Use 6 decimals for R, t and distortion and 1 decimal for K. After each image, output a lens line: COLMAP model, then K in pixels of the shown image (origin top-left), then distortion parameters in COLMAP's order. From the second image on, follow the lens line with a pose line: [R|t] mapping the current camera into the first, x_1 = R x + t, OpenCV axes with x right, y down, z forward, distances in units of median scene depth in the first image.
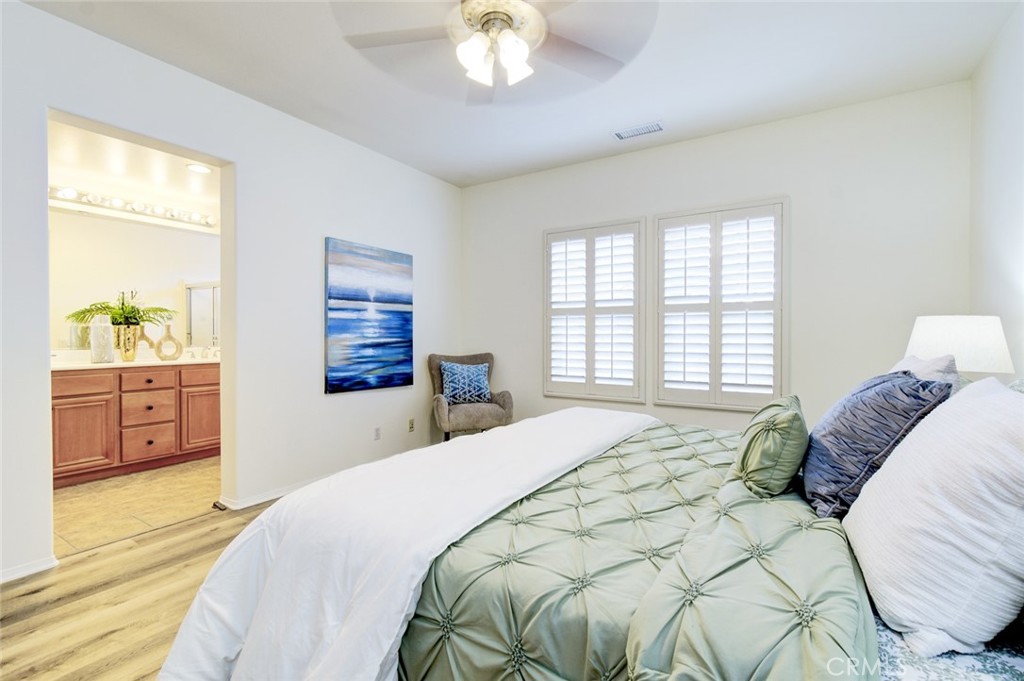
lens RADIAL K [[464.8, 0, 509.0], [0, 464.8, 340.1], [0, 0, 1]] dist [-0.002898, -0.001105]
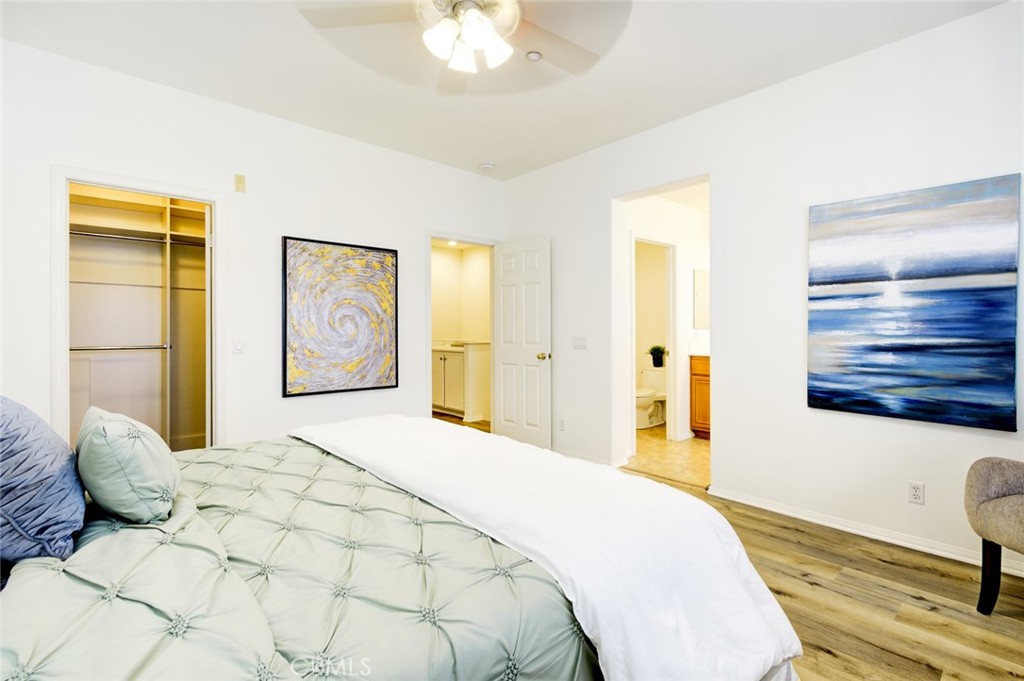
lens RADIAL K [[464.8, 0, 511.0], [0, 464.8, 331.1], [0, 0, 1]] dist [-0.002898, -0.001105]
pose [[-0.269193, 0.002344, -0.963083, 0.464122], [-0.010455, 0.999931, 0.005356, -0.010854], [0.963030, 0.011511, -0.269150, 0.677511]]
